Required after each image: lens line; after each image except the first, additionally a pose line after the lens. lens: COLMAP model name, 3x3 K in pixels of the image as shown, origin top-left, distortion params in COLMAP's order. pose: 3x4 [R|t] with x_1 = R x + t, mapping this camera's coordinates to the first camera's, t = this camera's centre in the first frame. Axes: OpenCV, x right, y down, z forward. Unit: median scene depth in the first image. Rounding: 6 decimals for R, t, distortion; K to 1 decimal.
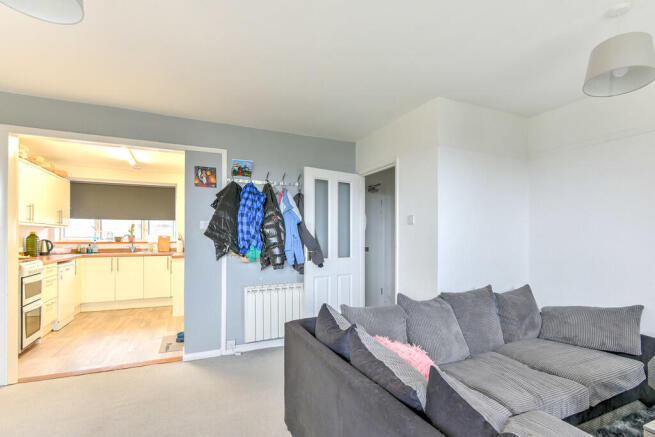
lens RADIAL K [[309.6, 0, 326.6], [0, 309.6, 236.6], [0, 0, 1]] dist [-0.000115, -0.000435]
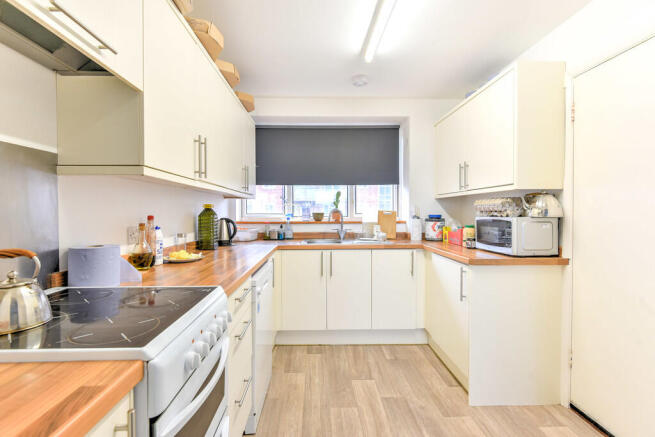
lens RADIAL K [[303.7, 0, 322.2], [0, 303.7, 214.0], [0, 0, 1]] dist [-0.001814, -0.000885]
pose [[0.913212, -0.003628, -0.407468, -0.445696], [0.005454, 0.999980, 0.003318, 0.000960], [0.407447, -0.005252, 0.913214, 0.482466]]
